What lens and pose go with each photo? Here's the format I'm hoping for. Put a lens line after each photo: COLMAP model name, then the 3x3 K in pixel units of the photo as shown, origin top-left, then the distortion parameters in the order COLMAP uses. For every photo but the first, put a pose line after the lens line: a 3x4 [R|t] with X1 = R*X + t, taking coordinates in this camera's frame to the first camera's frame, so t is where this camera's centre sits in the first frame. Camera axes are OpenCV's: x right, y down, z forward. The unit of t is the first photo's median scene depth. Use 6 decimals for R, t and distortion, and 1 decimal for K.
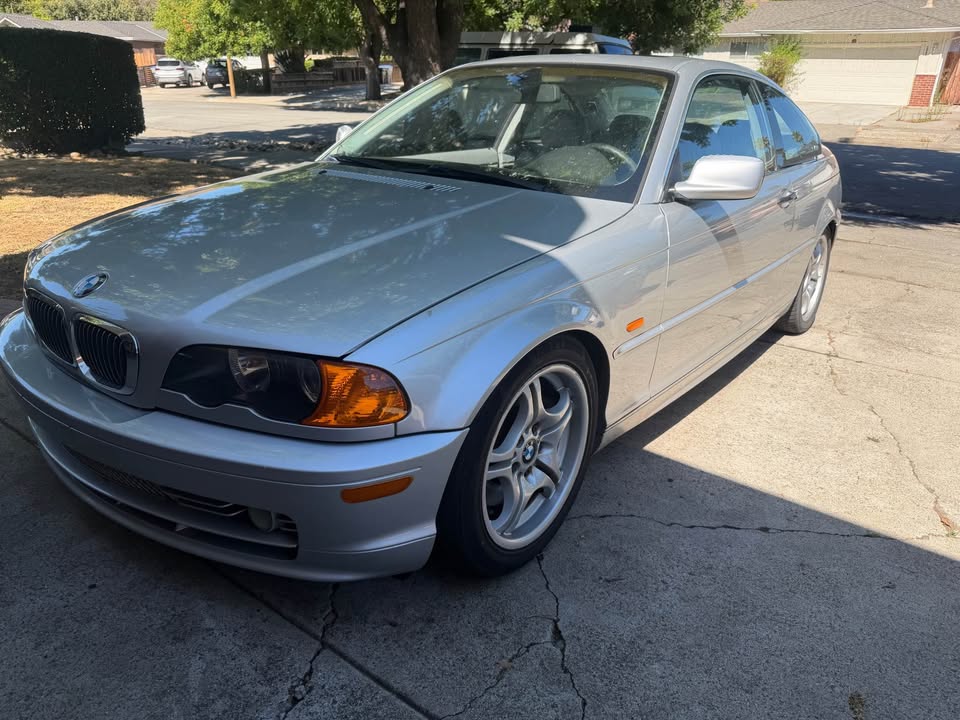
lens RADIAL K [[683.6, 0, 480.5], [0, 683.6, 367.0], [0, 0, 1]] dist [0.012257, -0.022323]
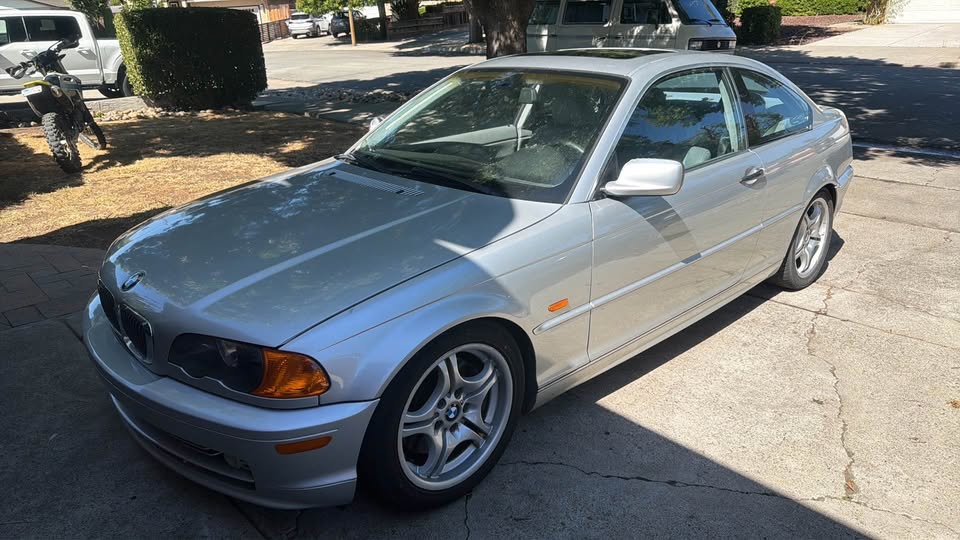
lens RADIAL K [[652.9, 0, 477.3], [0, 652.9, 268.7], [0, 0, 1]] dist [0.024217, -0.038029]
pose [[0.986365, 0.008037, -0.164376, 0.167137], [-0.012186, 0.999632, -0.024249, -0.059282], [0.164120, 0.025922, 0.986100, -0.100286]]
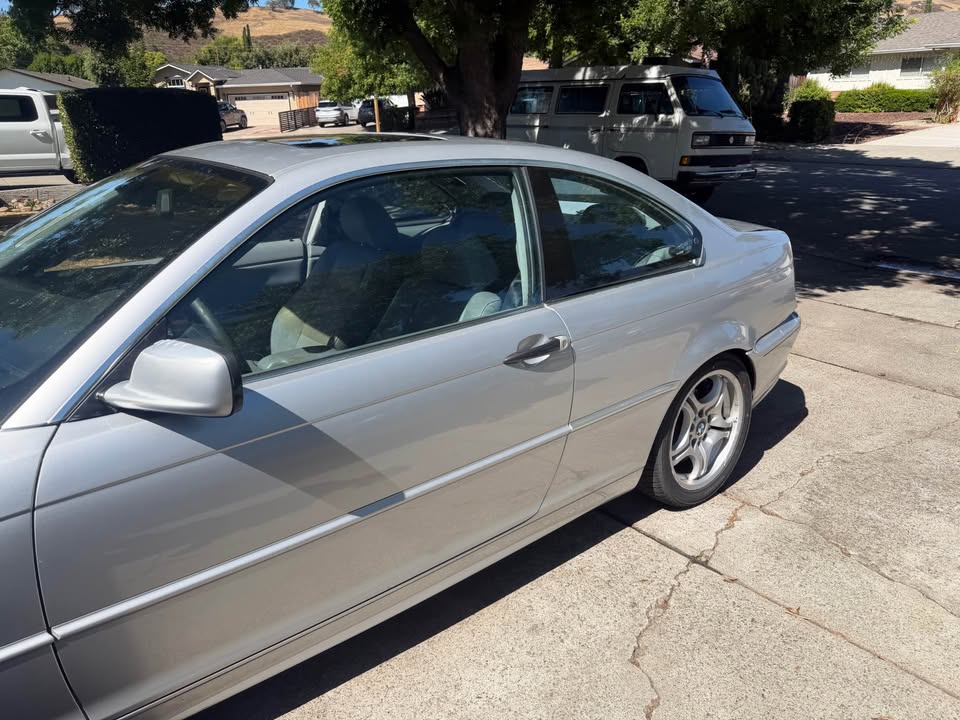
lens RADIAL K [[683.6, 0, 486.4], [0, 683.6, 350.8], [0, 0, 1]] dist [0.012257, -0.022323]
pose [[0.974275, 0.040742, -0.221647, 0.489411], [-0.053098, 0.997333, -0.050072, -0.189416], [0.219016, 0.060553, 0.973840, 0.324862]]
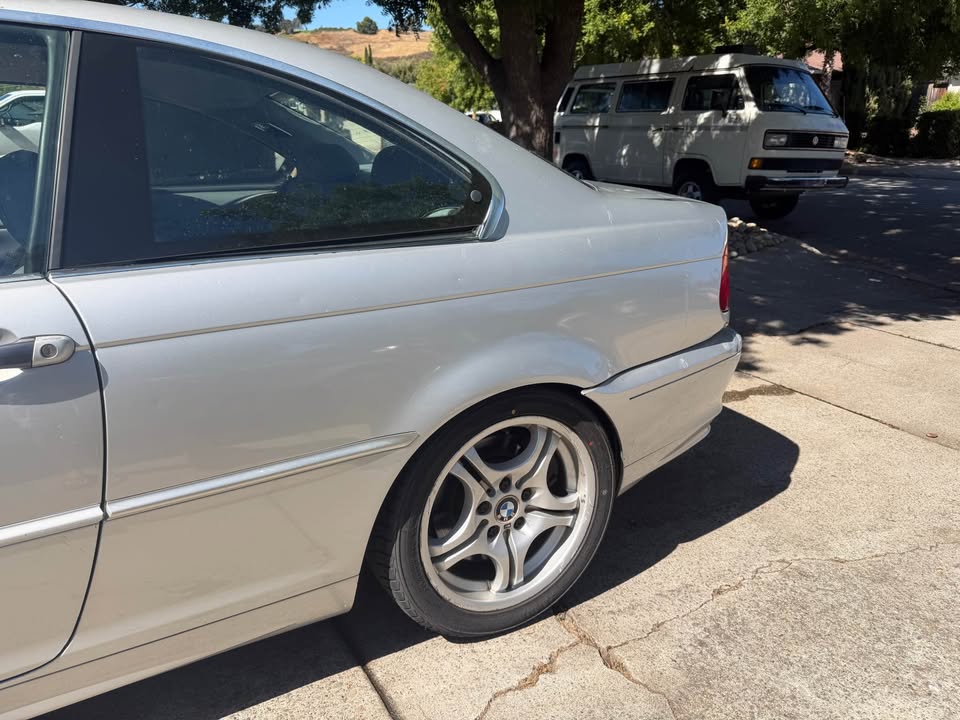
lens RADIAL K [[683.6, 0, 489.9], [0, 683.6, 362.5], [0, 0, 1]] dist [0.012257, -0.022323]
pose [[0.925994, 0.093660, -0.365735, 0.718765], [-0.119628, 0.991612, -0.048944, -0.231722], [0.358083, 0.089074, 0.929431, 0.701401]]
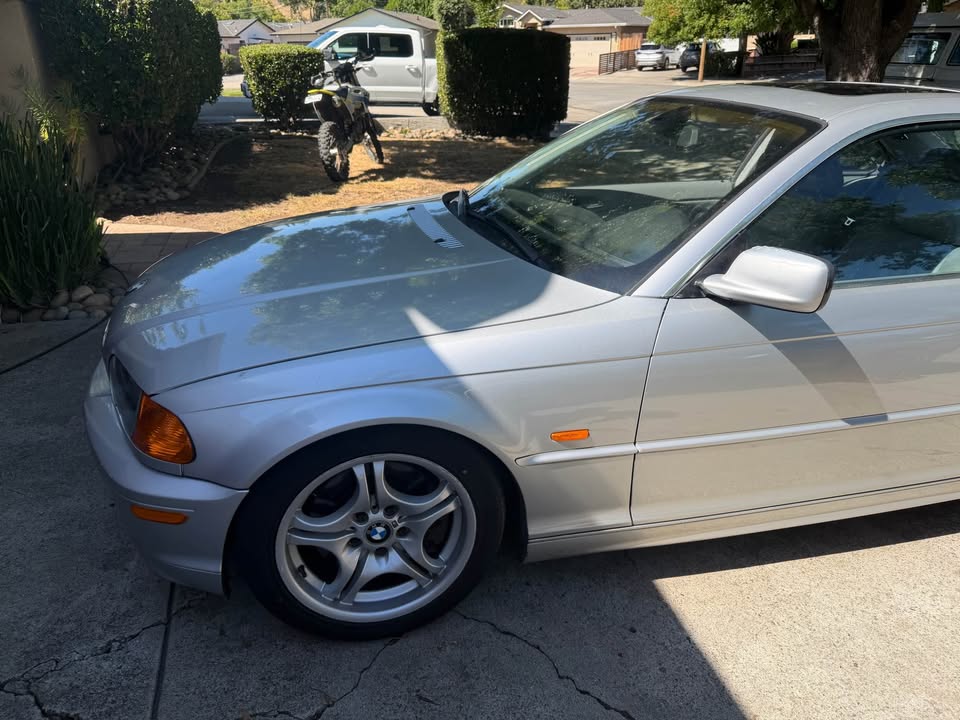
lens RADIAL K [[683.6, 0, 472.2], [0, 683.6, 362.8], [0, 0, 1]] dist [0.012257, -0.022323]
pose [[0.792428, 0.237126, -0.561987, 0.354977], [-0.225547, 0.969951, 0.091232, -0.121093], [0.566734, 0.054460, 0.822099, 0.141630]]
